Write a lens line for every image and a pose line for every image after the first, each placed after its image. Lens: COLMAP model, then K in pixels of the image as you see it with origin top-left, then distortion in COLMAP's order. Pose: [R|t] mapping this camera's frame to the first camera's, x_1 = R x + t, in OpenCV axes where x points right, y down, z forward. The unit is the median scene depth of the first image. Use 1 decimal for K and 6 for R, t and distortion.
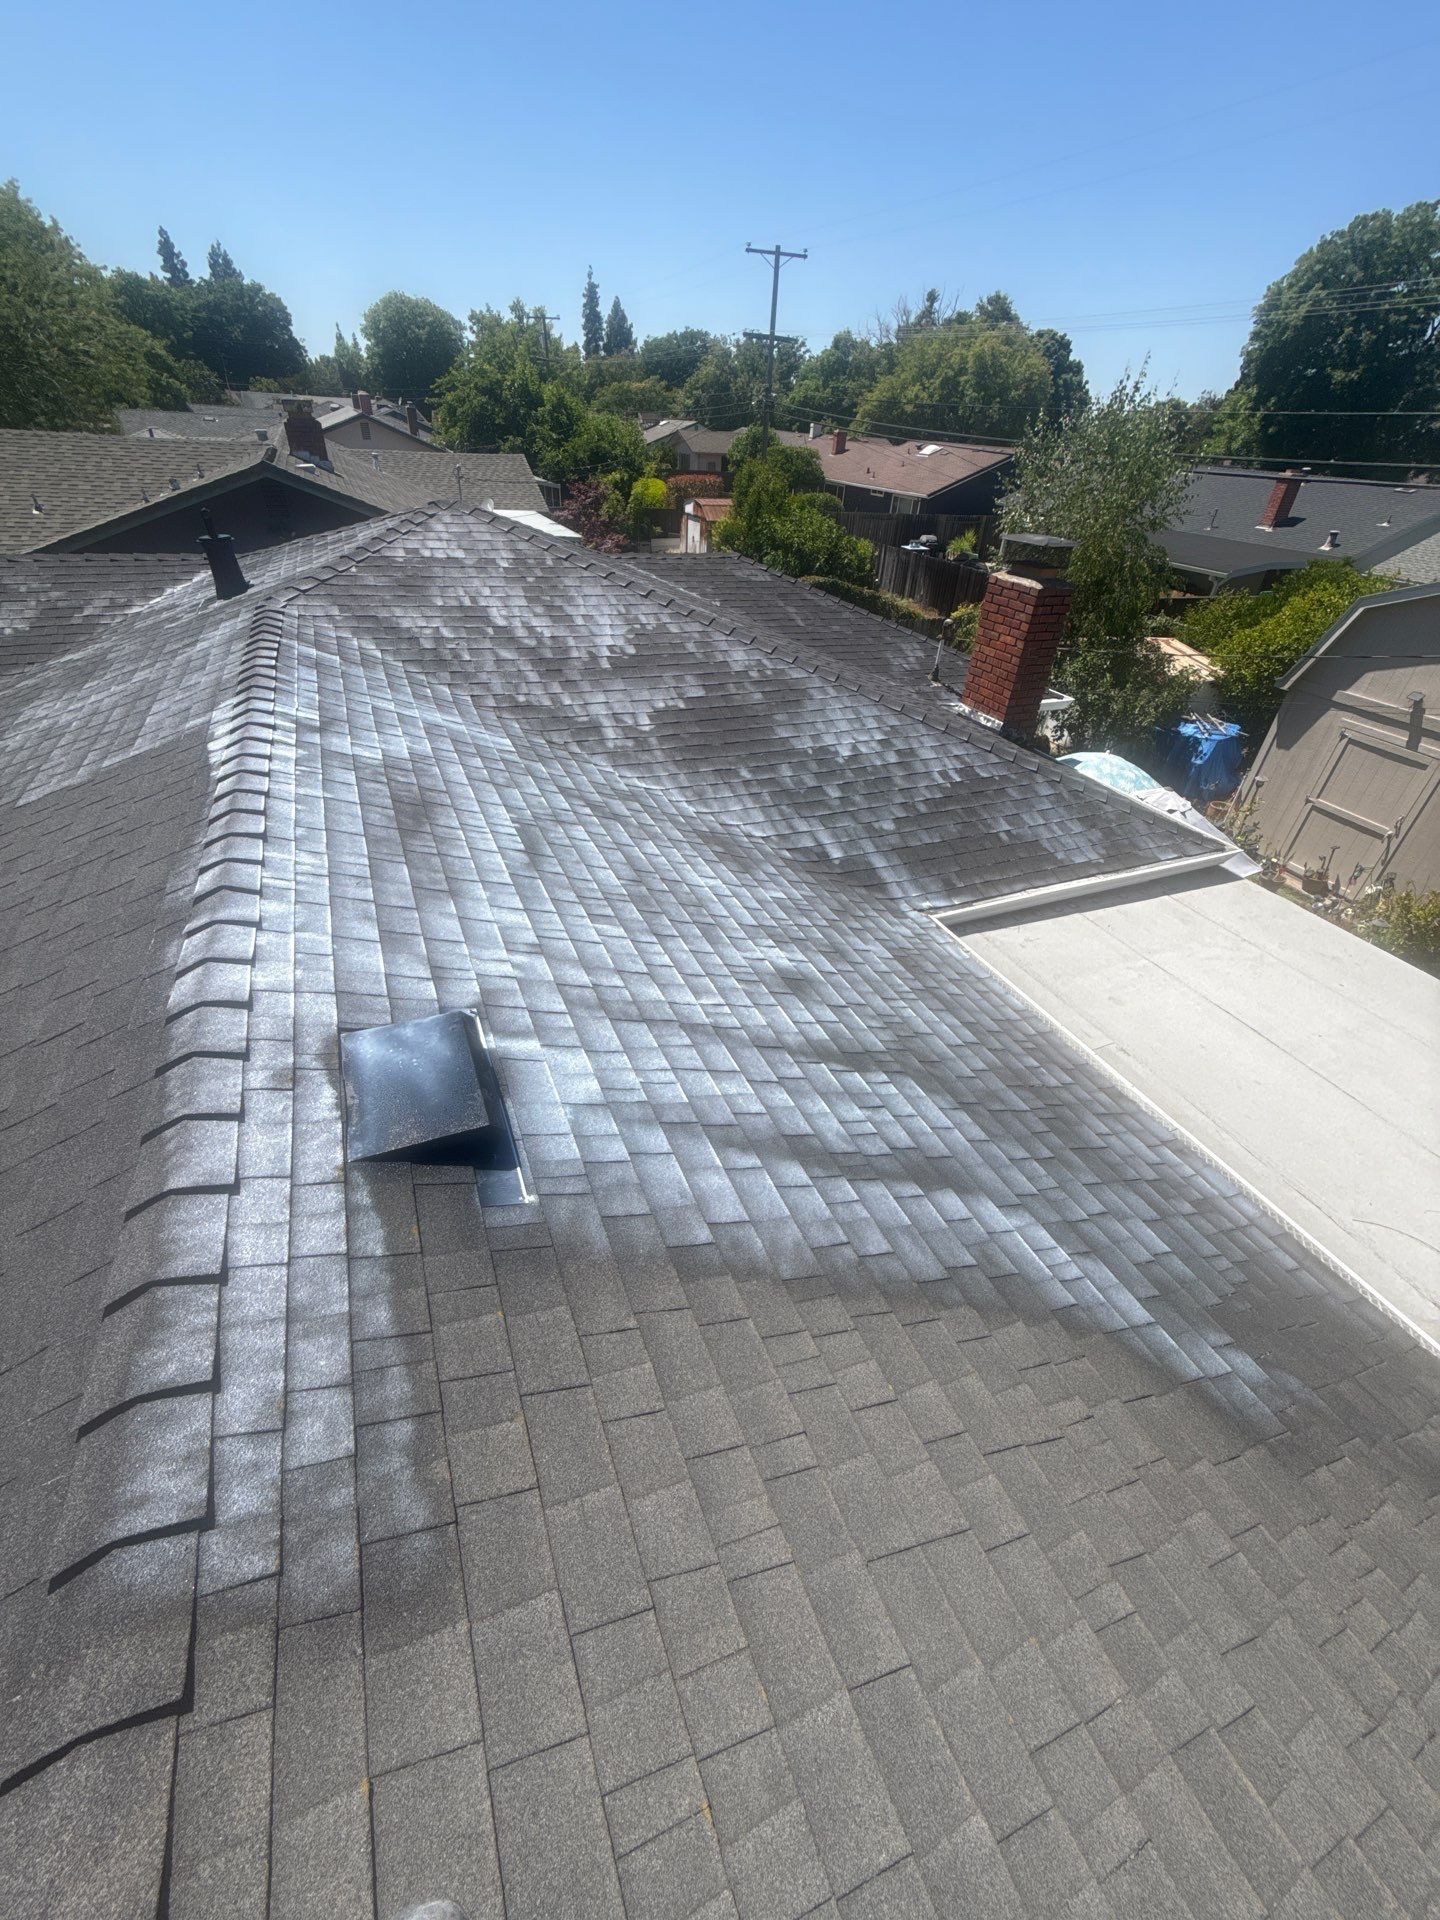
lens RADIAL K [[755.2, 0, 731.4], [0, 755.2, 958.3], [0, 0, 1]] dist [0.000291, -0.000235]
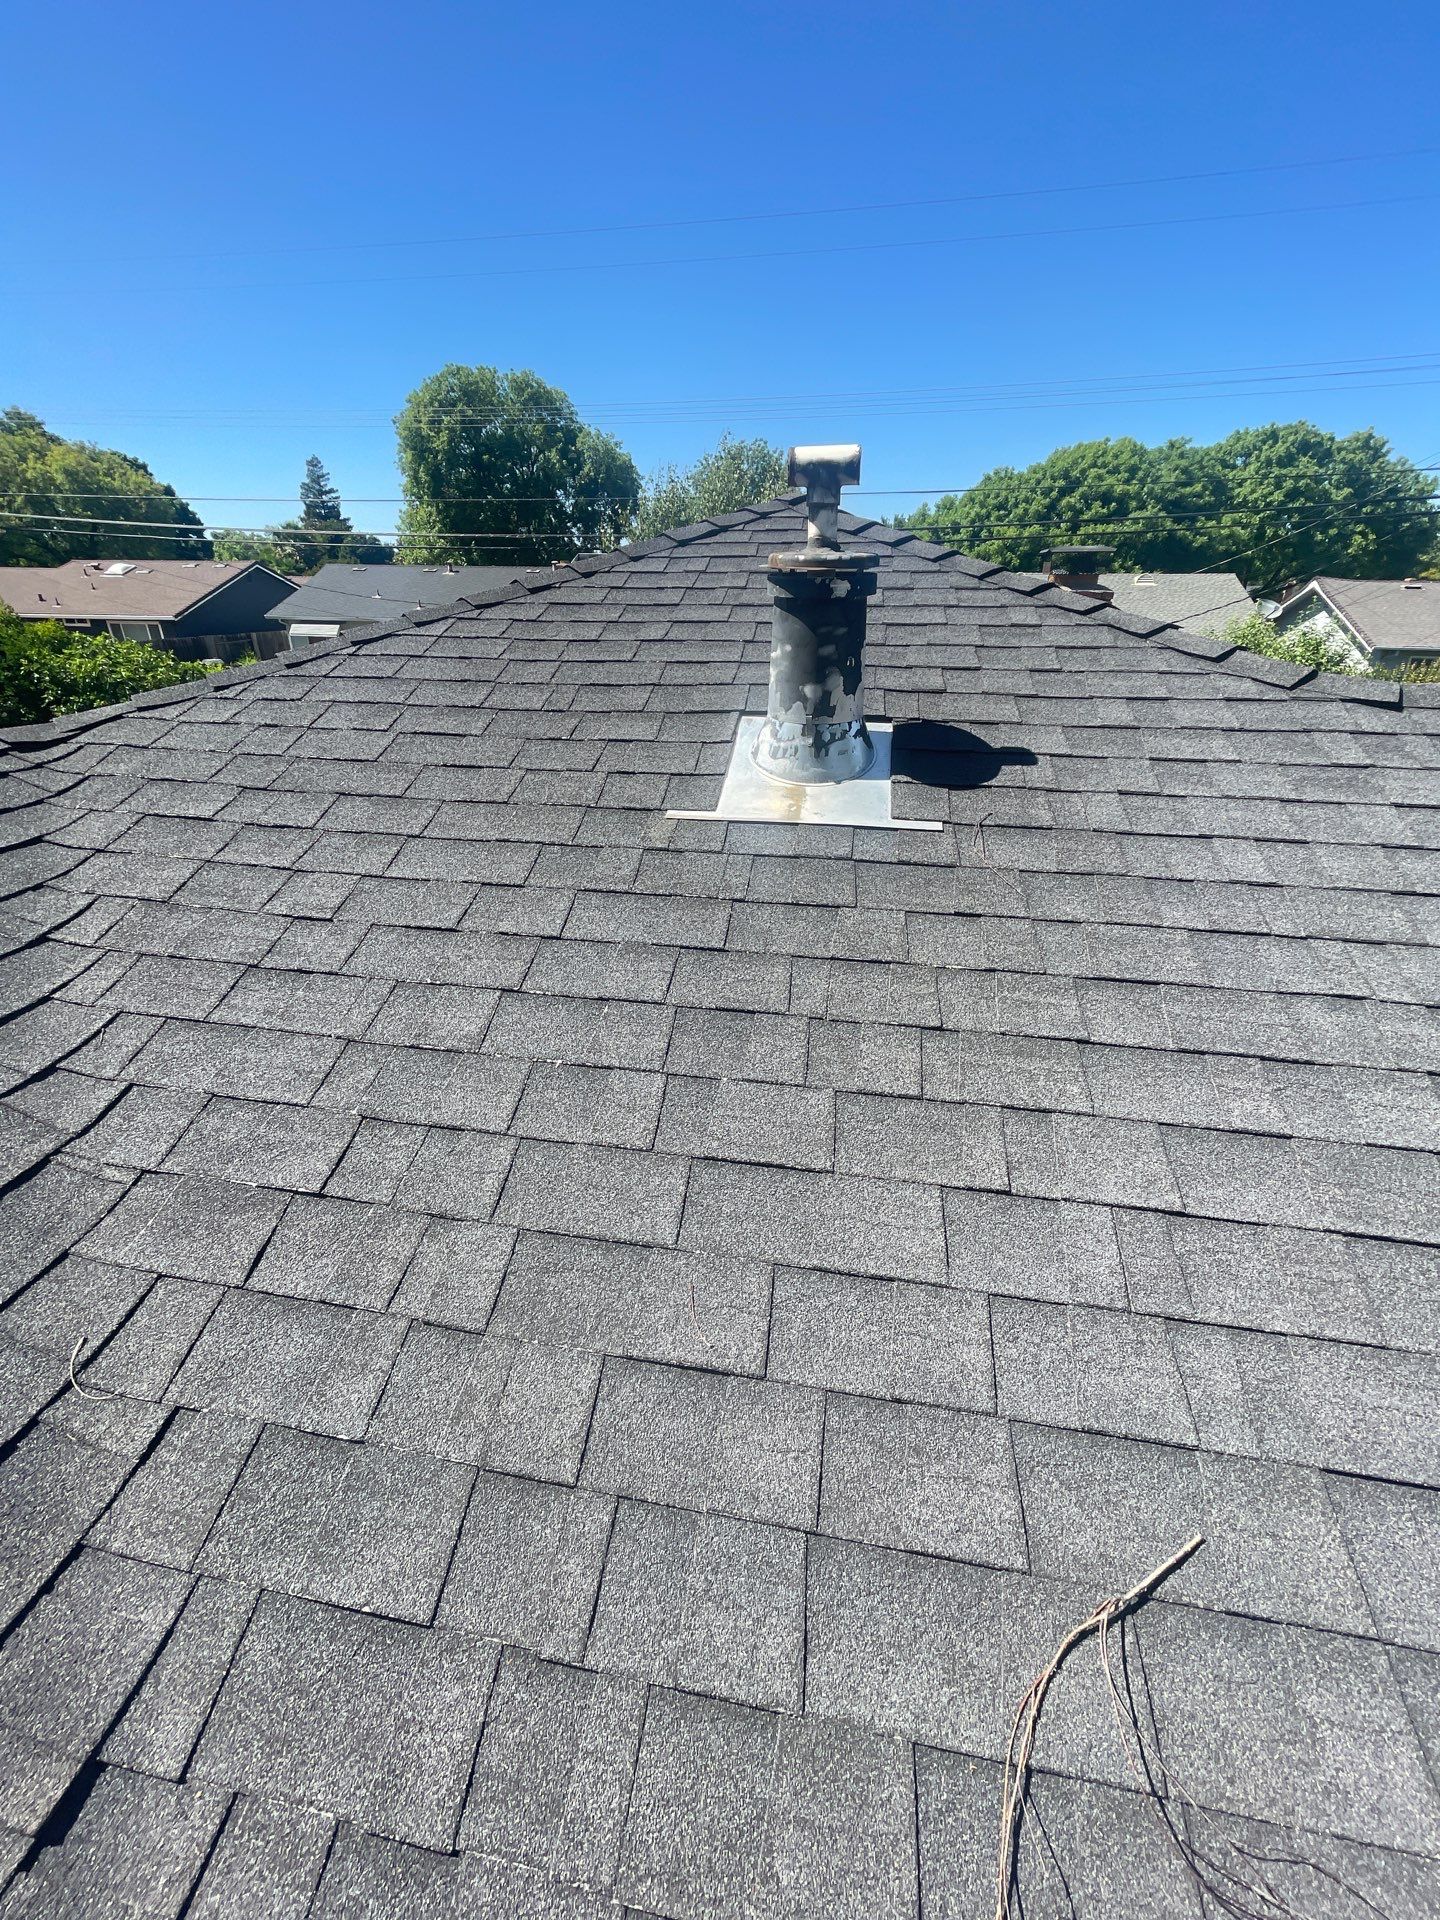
lens RADIAL K [[772.3, 0, 719.8], [0, 772.3, 962.1], [0, 0, 1]] dist [-0.001813, 0.000023]
pose [[0.562795, -0.408378, 0.718672, -0.104493], [0.497469, 0.861690, 0.100076, -0.053666], [-0.660141, 0.301195, 0.688110, 0.098247]]
